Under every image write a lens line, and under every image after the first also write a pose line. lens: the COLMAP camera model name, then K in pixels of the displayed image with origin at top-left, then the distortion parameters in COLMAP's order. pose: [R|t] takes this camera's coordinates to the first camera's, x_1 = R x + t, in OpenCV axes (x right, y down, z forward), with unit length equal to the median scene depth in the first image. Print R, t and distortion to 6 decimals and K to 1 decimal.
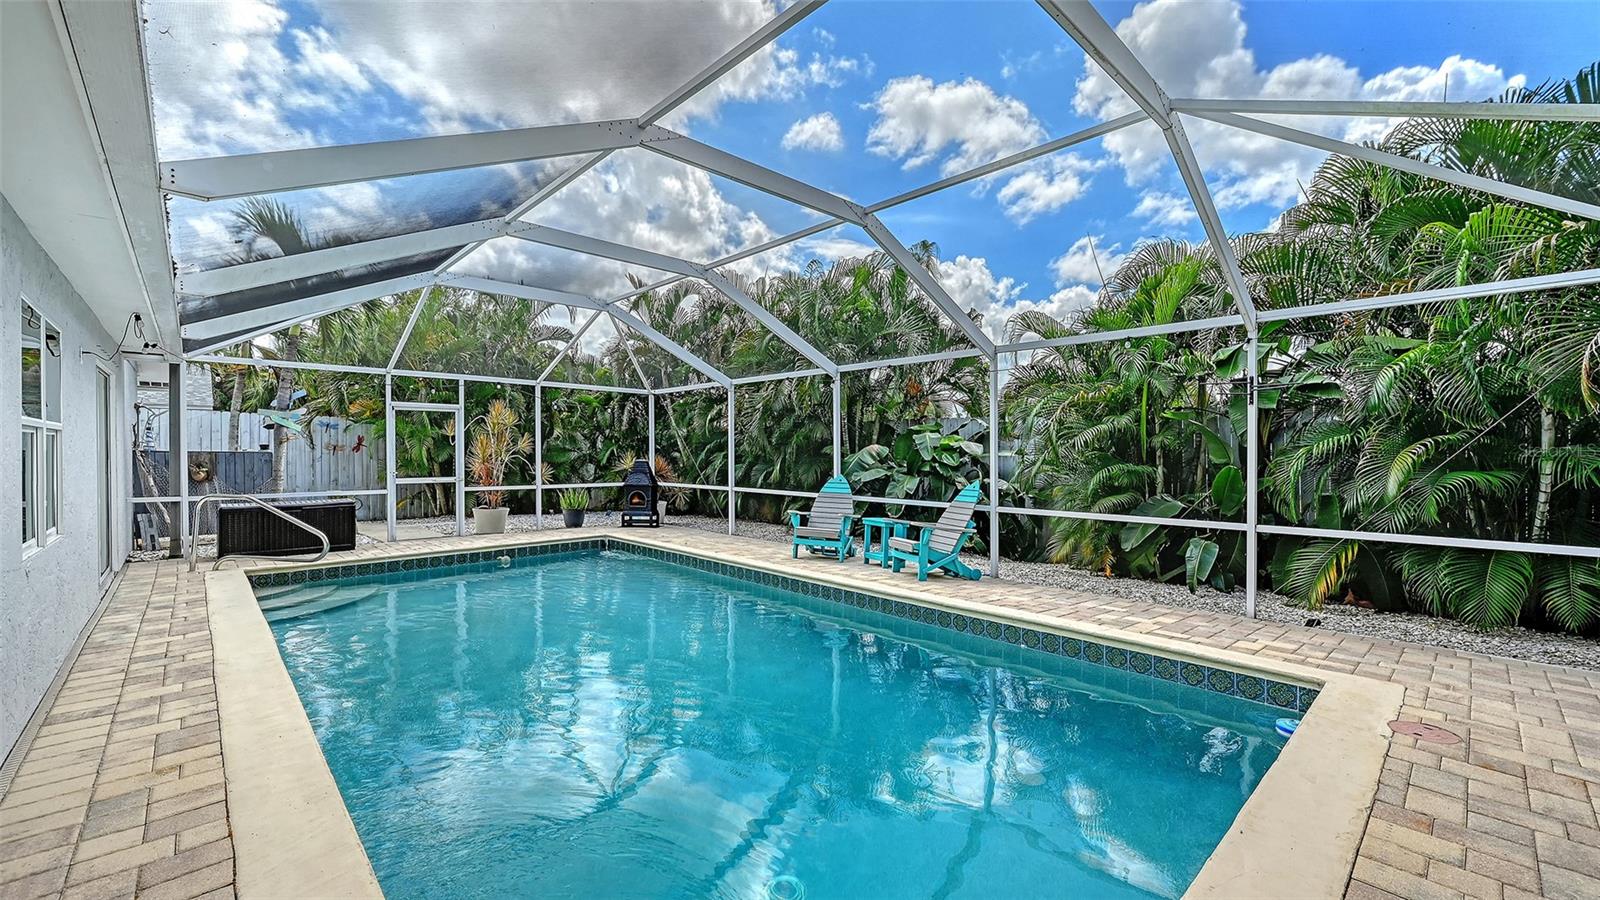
lens RADIAL K [[634.4, 0, 794.9], [0, 634.4, 449.5], [0, 0, 1]] dist [0.000237, 0.000295]
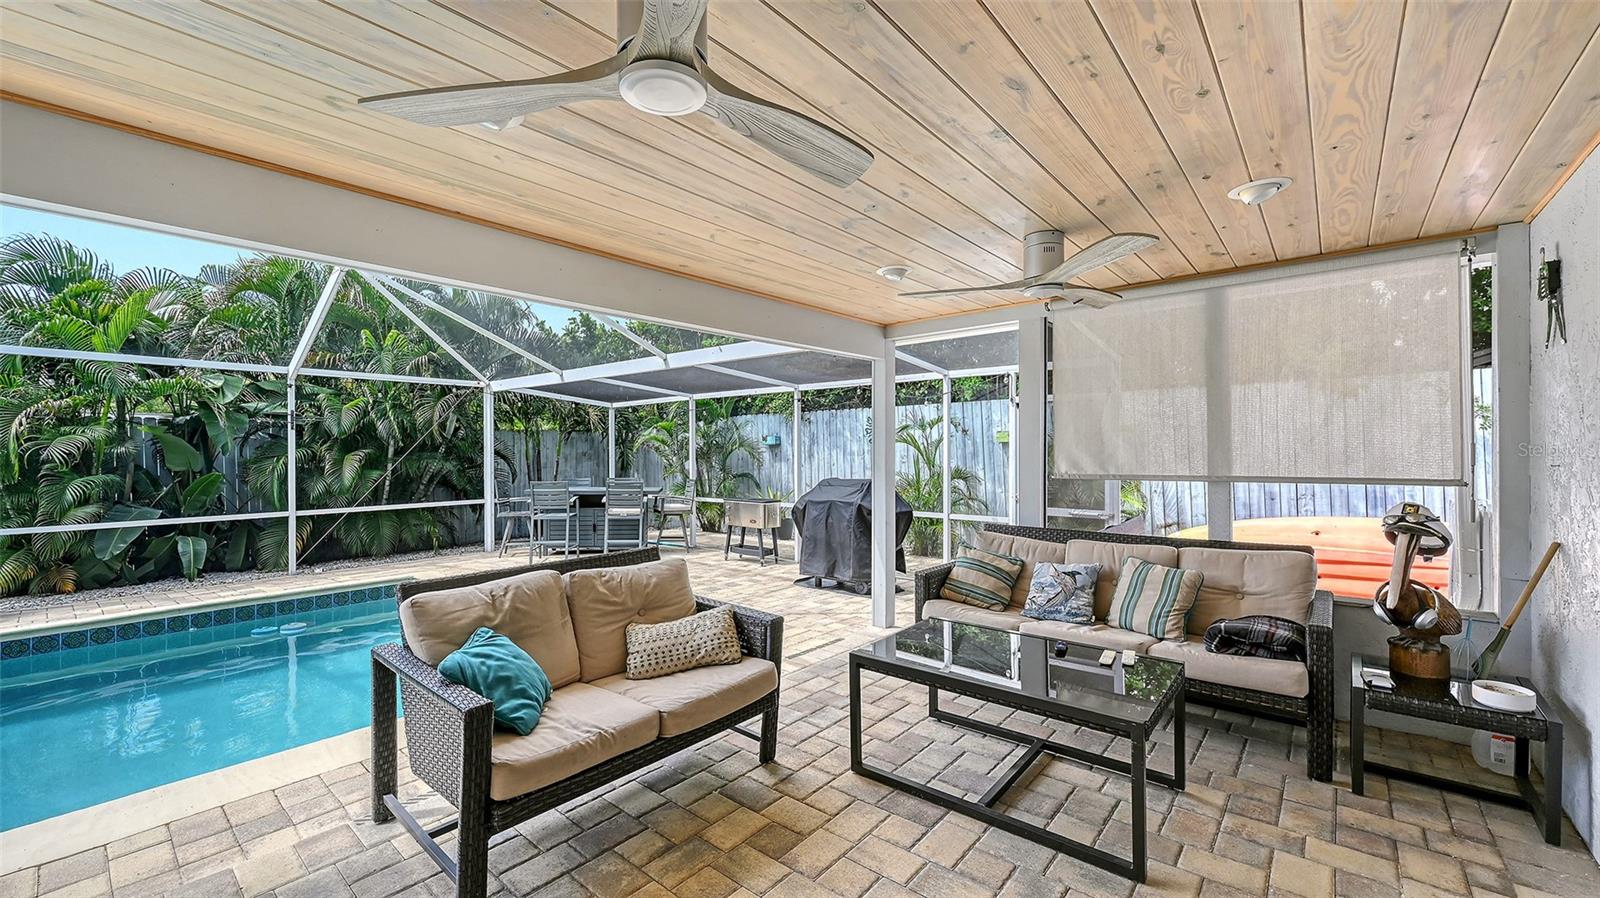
lens RADIAL K [[644.0, 0, 805.6], [0, 644.0, 456.3], [0, 0, 1]] dist [-0.000851, -0.000027]
pose [[-0.120197, -0.012242, 0.992675, -0.526734], [-0.000335, 0.999924, 0.012291, -0.016424], [-0.992750, 0.001145, -0.120192, 0.001134]]
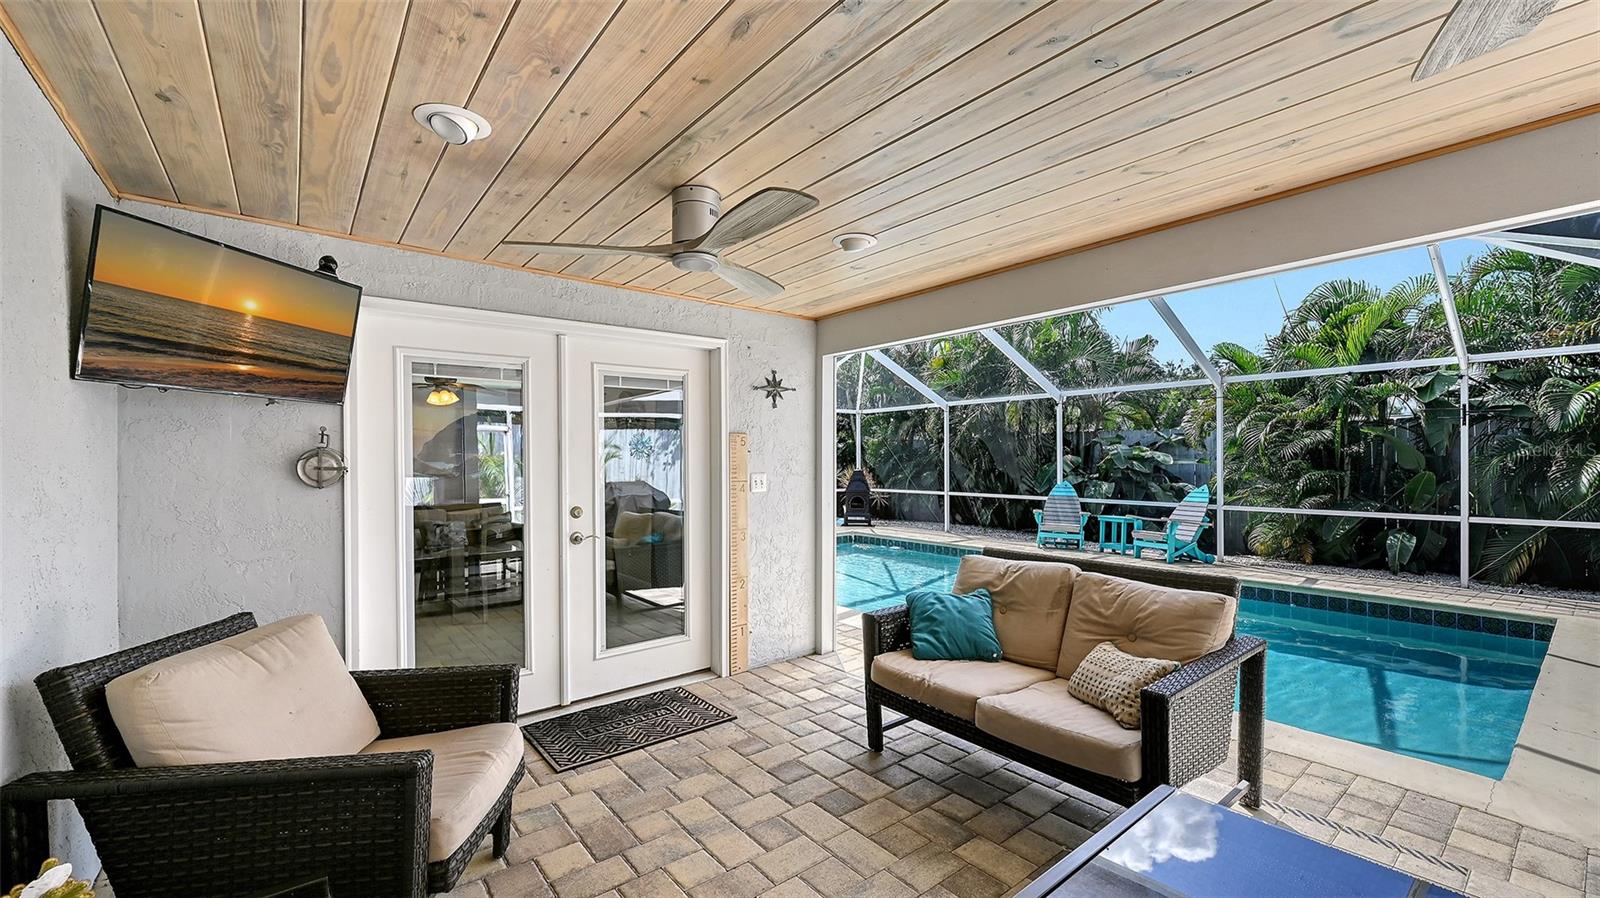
lens RADIAL K [[636.1, 0, 803.8], [0, 636.1, 462.6], [0, 0, 1]] dist [-0.000401, 0.000241]
pose [[0.996683, -0.010723, -0.080676, -0.314513], [0.011760, 0.999854, 0.012392, -0.015598], [0.080531, -0.013300, 0.996663, -0.246334]]
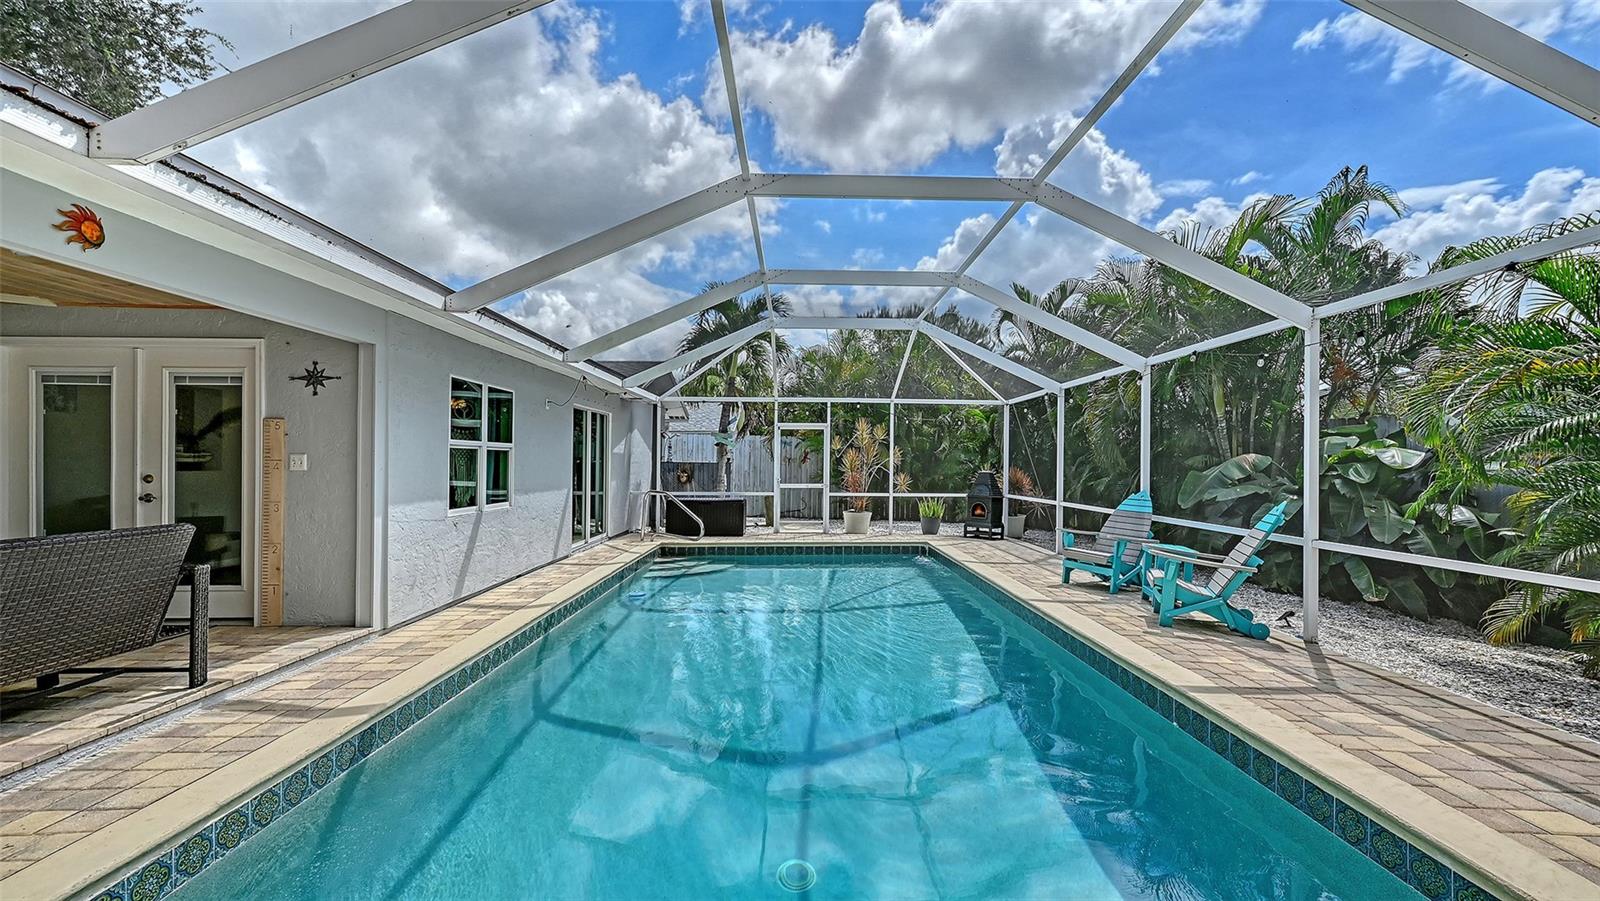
lens RADIAL K [[636.1, 0, 803.8], [0, 636.1, 464.1], [0, 0, 1]] dist [-0.000401, 0.000241]
pose [[0.755039, 0.000860, -0.655680, 0.263843], [0.000174, 0.999999, 0.001511, 0.004927], [0.655680, -0.001255, 0.755037, 0.086685]]
